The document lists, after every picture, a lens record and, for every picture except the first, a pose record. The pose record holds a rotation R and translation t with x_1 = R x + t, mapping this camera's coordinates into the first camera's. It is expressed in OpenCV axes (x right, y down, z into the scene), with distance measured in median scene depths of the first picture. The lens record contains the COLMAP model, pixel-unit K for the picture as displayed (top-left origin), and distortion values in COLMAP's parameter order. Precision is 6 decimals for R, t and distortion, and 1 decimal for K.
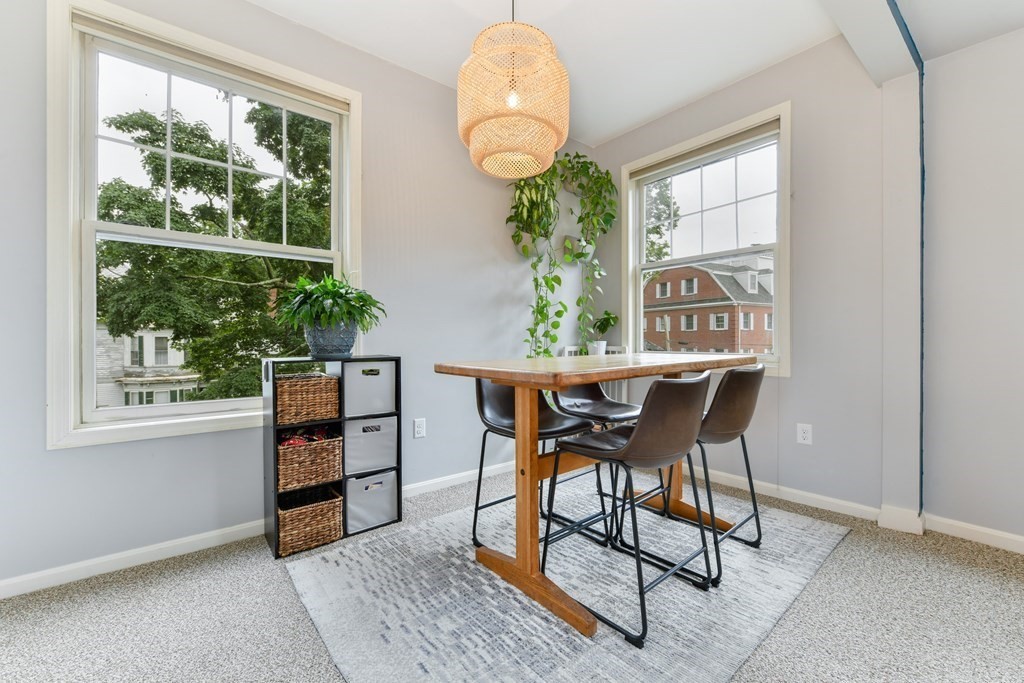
lens RADIAL K [[417.8, 0, 512.3], [0, 417.8, 336.6], [0, 0, 1]] dist [0.002010, 0.000155]
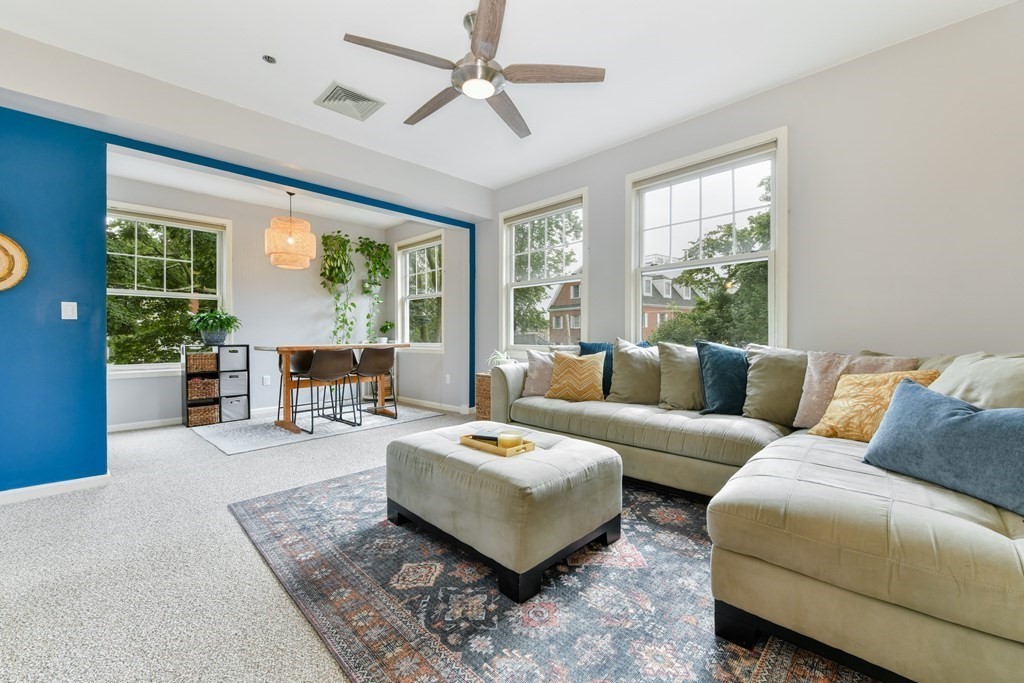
lens RADIAL K [[411.9, 0, 511.8], [0, 411.9, 335.2], [0, 0, 1]] dist [-0.001238, -0.000056]
pose [[0.991195, -0.000559, 0.132408, 0.829314], [-0.000114, 0.999987, 0.005078, -0.012951], [-0.132409, -0.005048, 0.991182, -1.357168]]
